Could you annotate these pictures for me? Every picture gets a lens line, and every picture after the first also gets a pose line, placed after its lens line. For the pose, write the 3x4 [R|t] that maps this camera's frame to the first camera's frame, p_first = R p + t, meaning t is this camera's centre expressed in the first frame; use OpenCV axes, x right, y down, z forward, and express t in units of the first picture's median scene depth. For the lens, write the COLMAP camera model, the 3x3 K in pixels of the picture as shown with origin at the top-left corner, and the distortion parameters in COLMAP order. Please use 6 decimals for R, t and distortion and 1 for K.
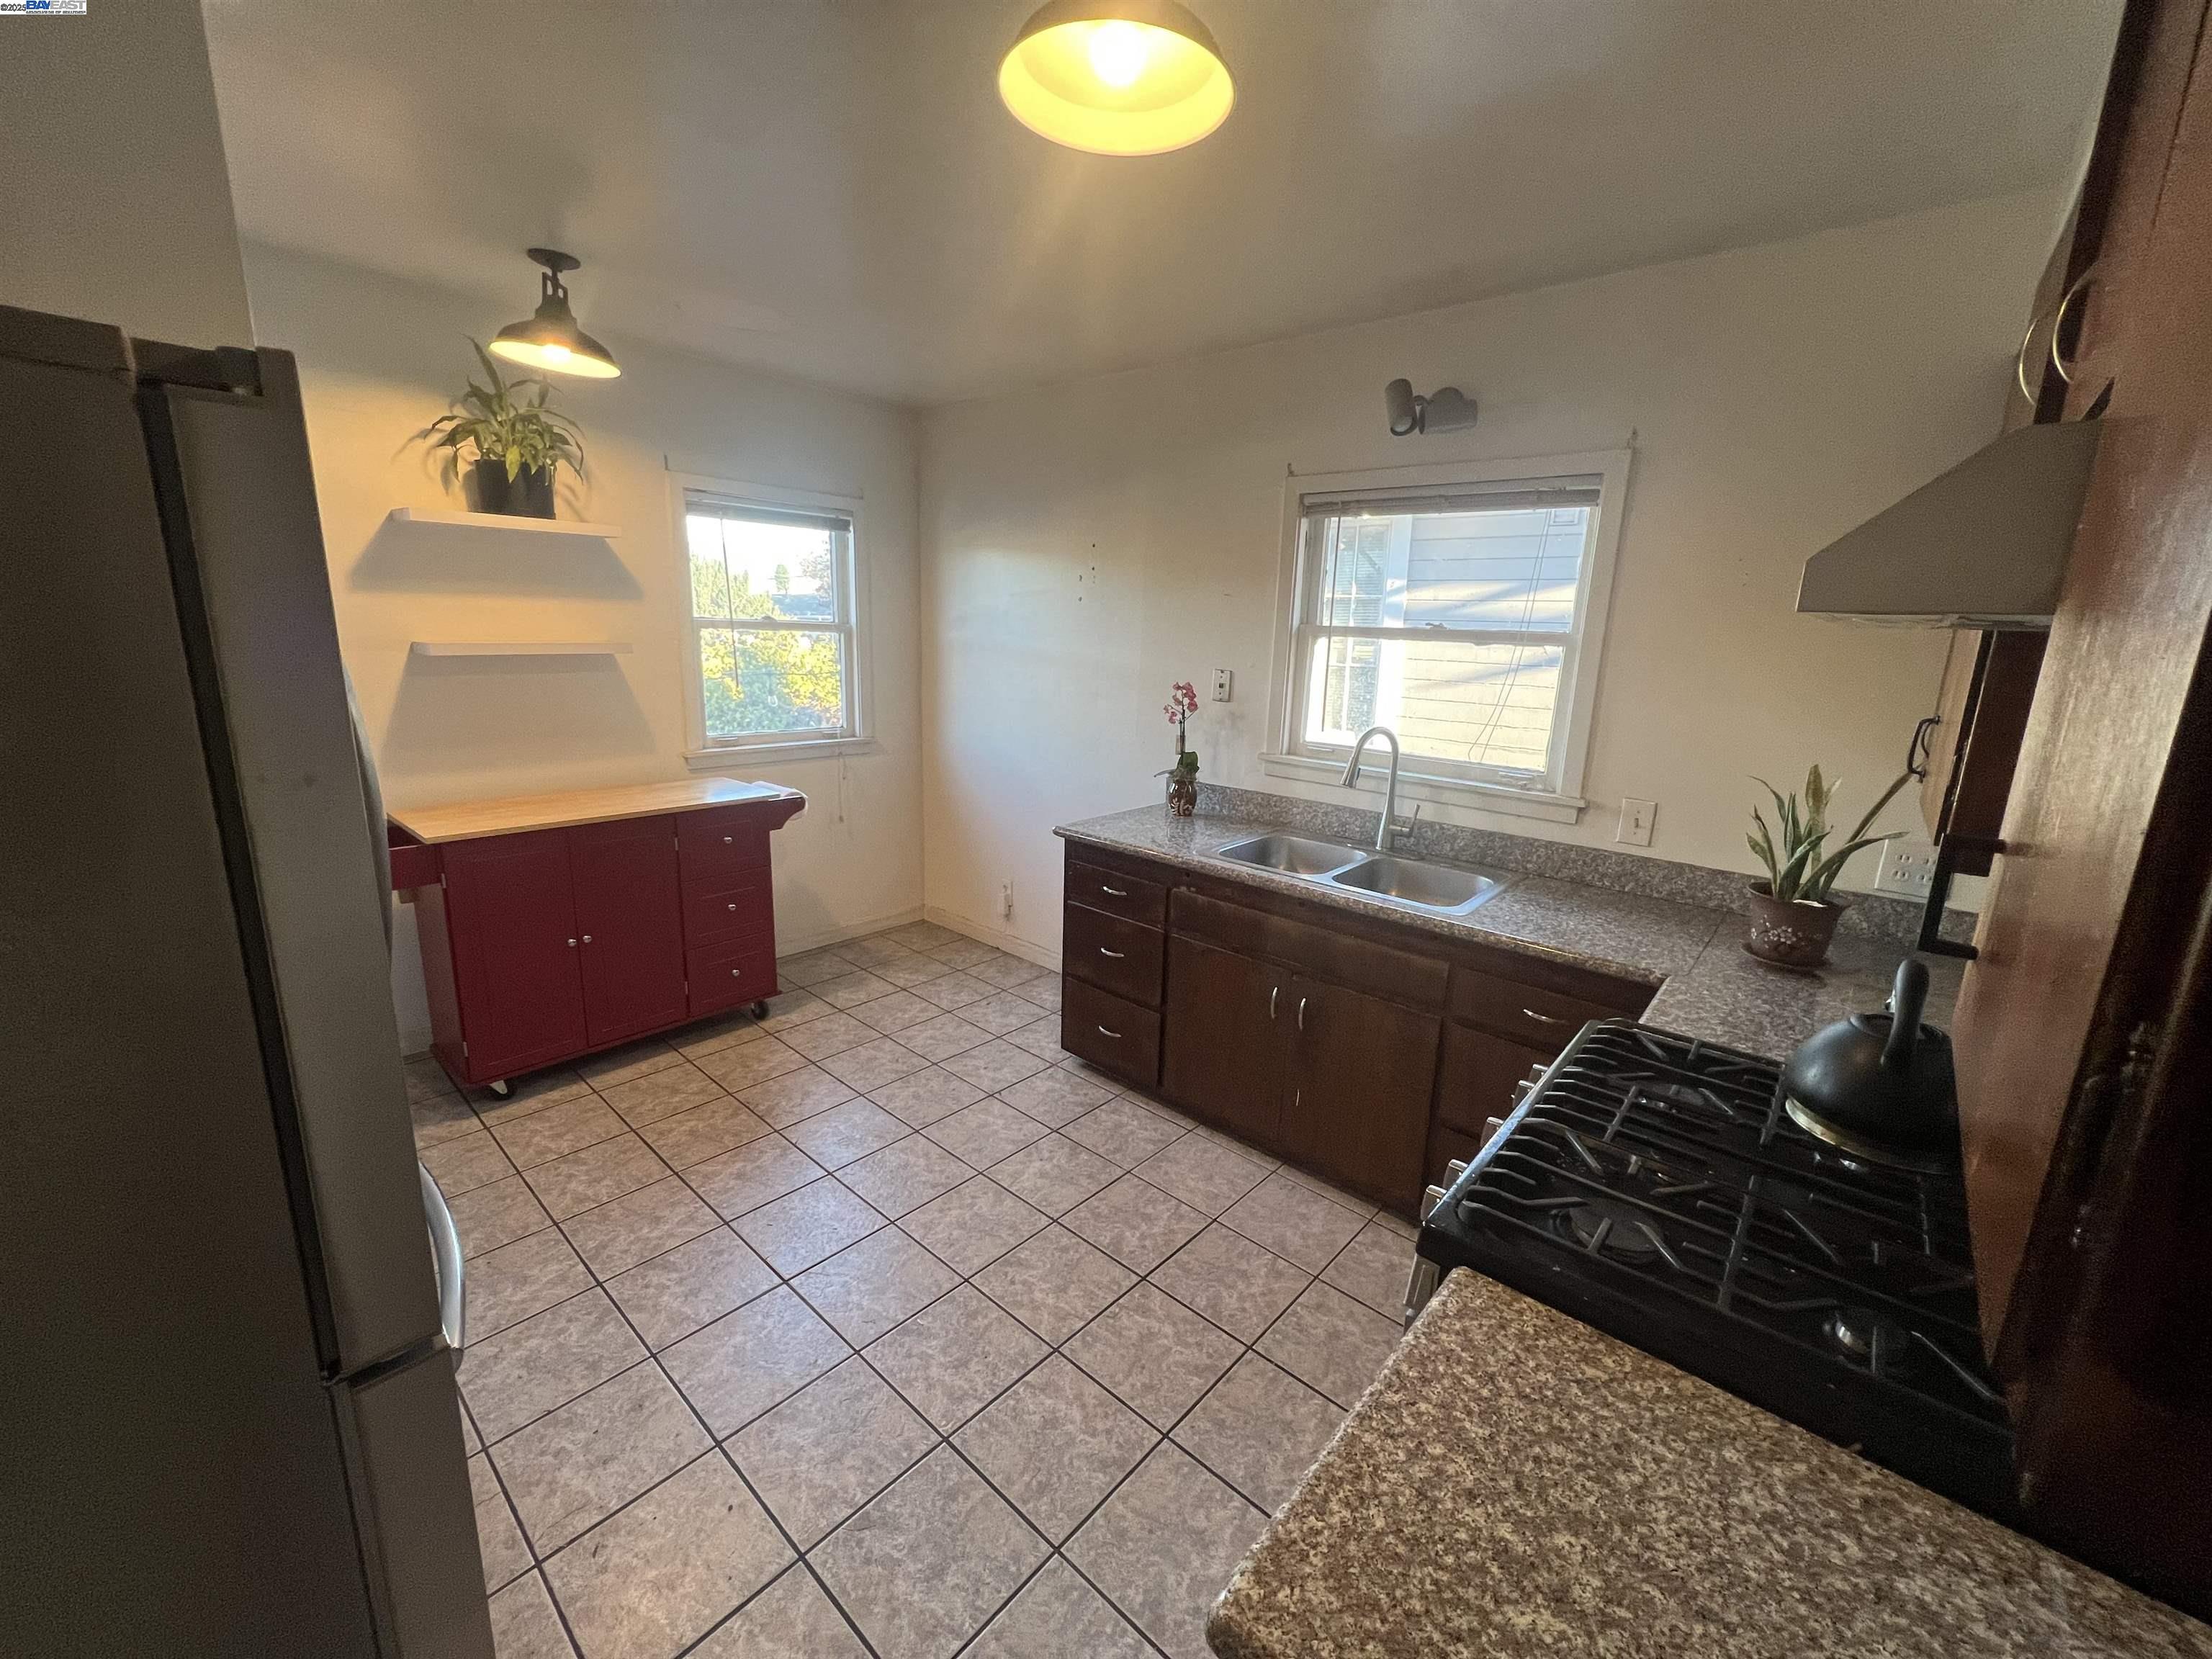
lens RADIAL K [[881.5, 0, 1103.8], [0, 881.5, 823.9], [0, 0, 1]] dist [0.000169, 0.000096]
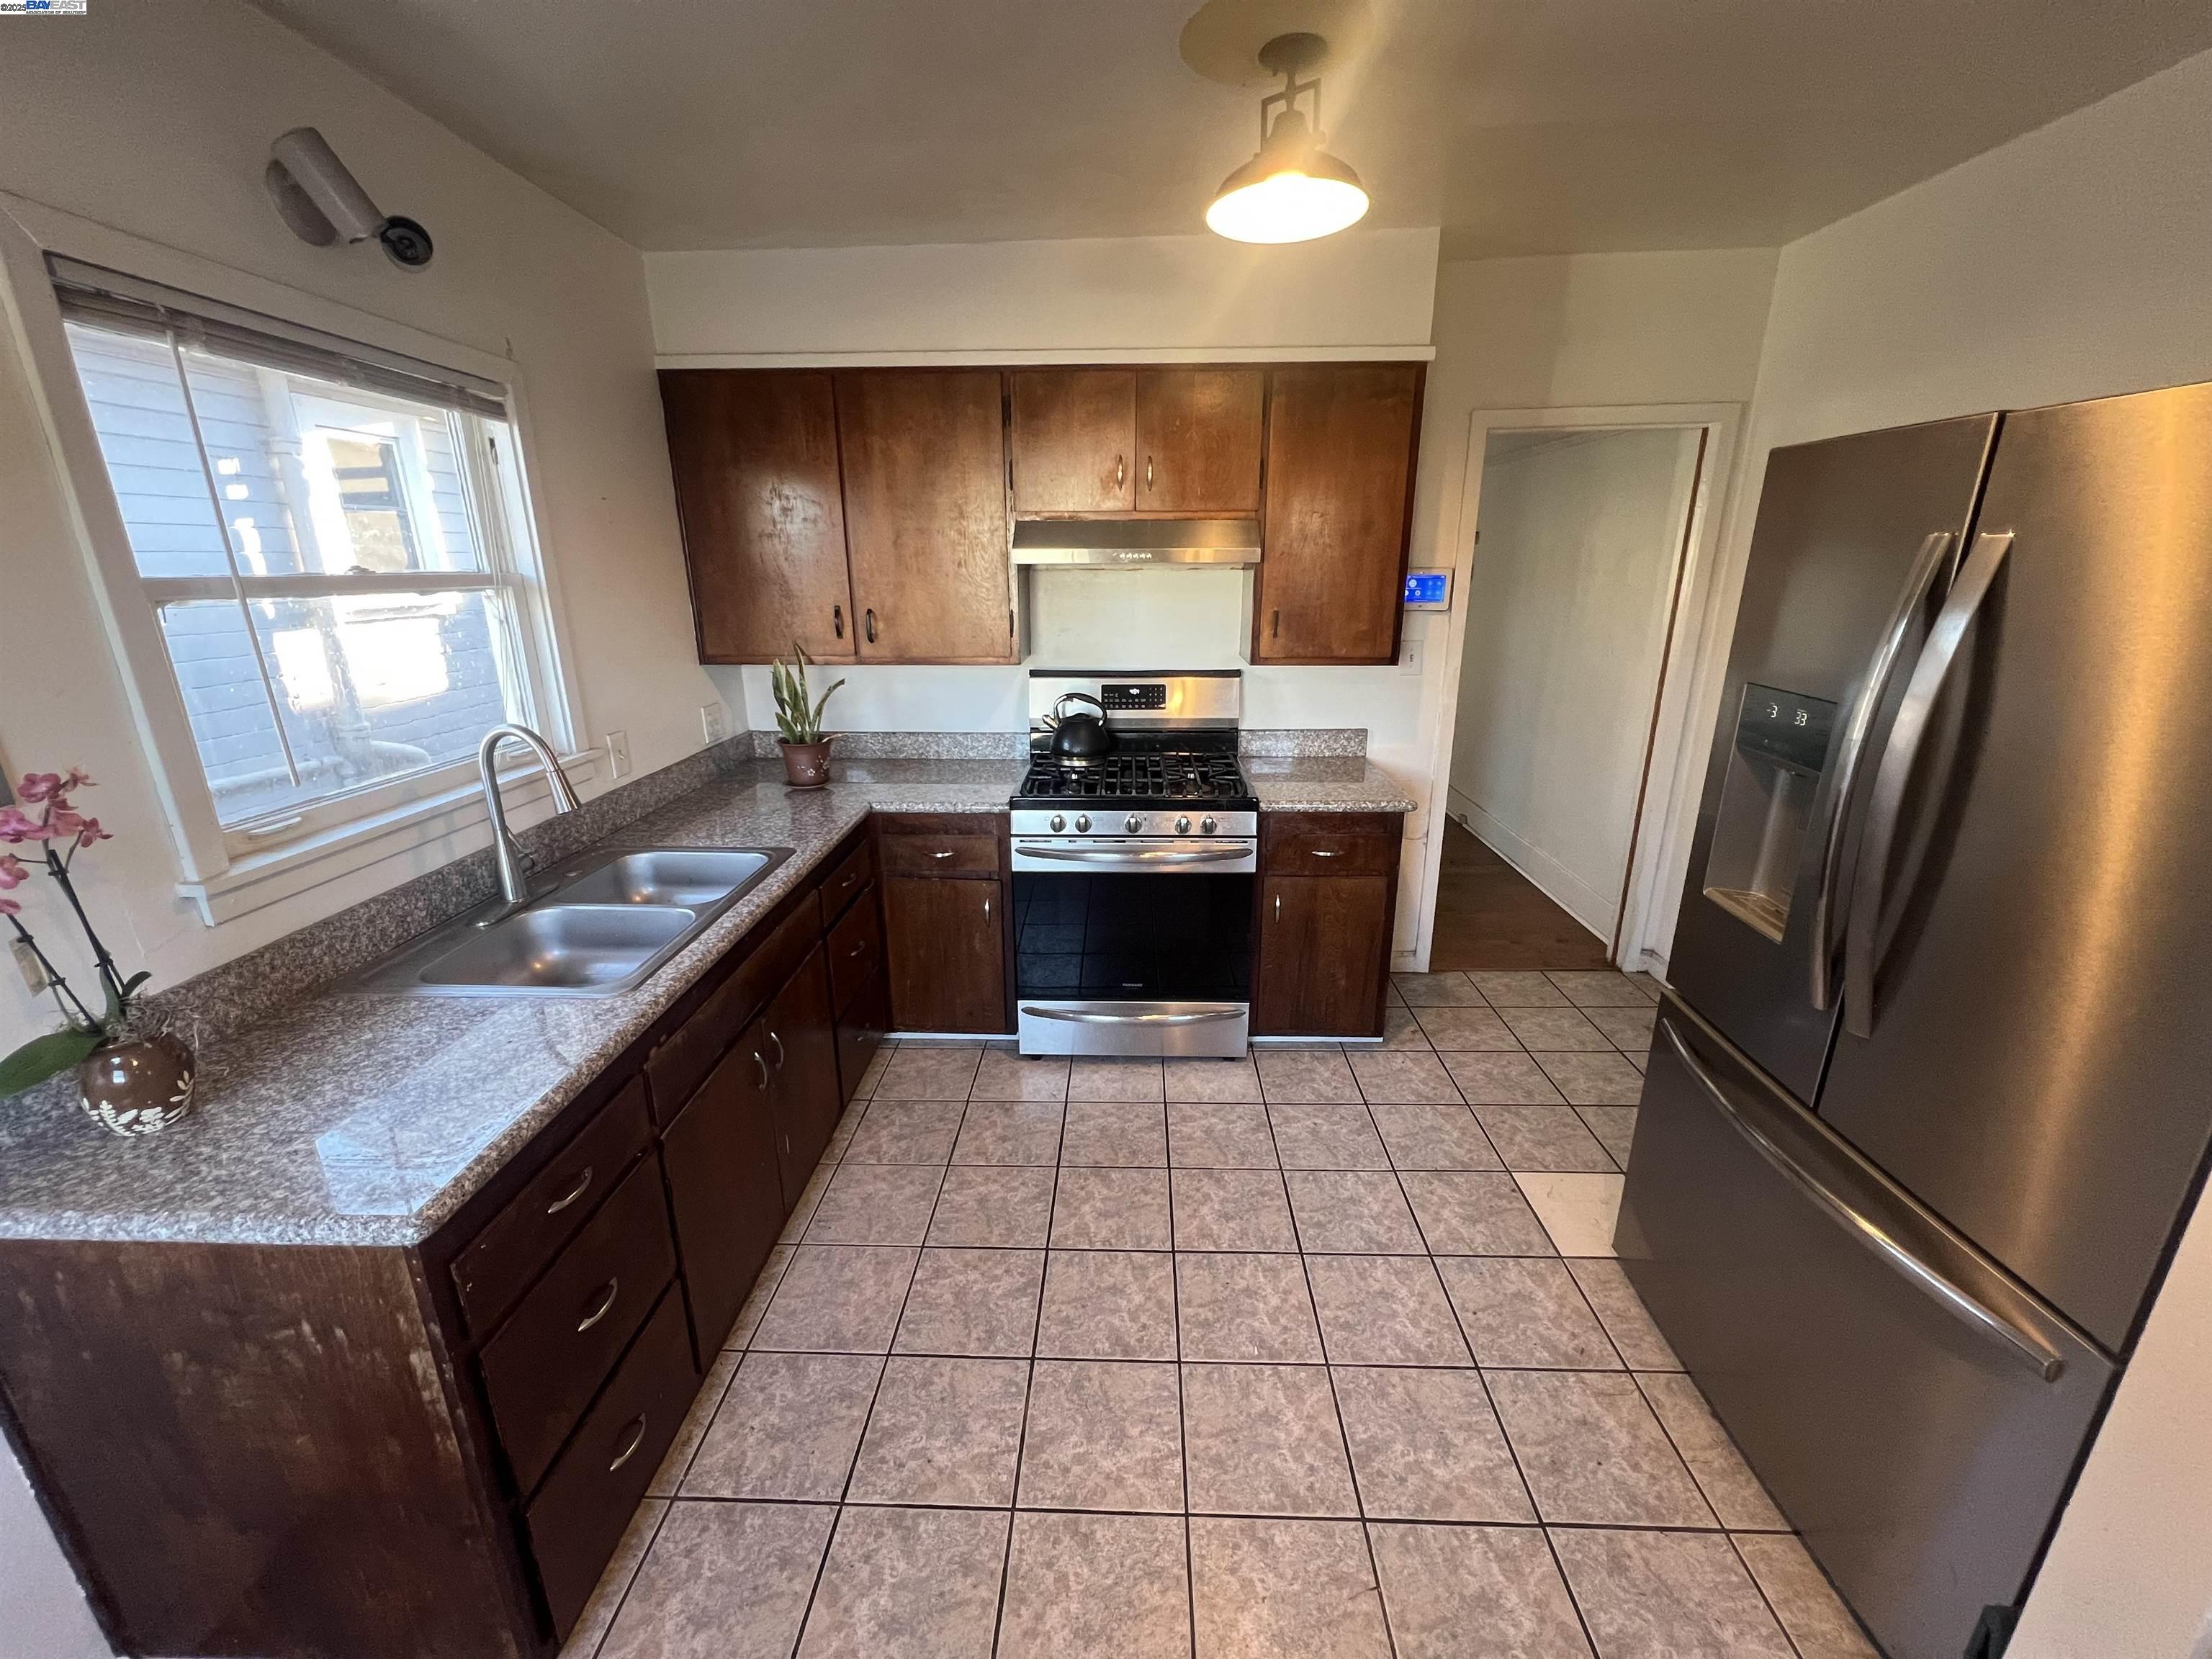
lens RADIAL K [[881.5, 0, 1101.0], [0, 881.5, 823.1], [0, 0, 1]] dist [0.000169, 0.000096]
pose [[-0.636118, -0.247013, 0.730985, -0.523244], [0.157921, 0.885638, 0.436699, -0.287477], [-0.755258, 0.393230, -0.524361, 1.126288]]
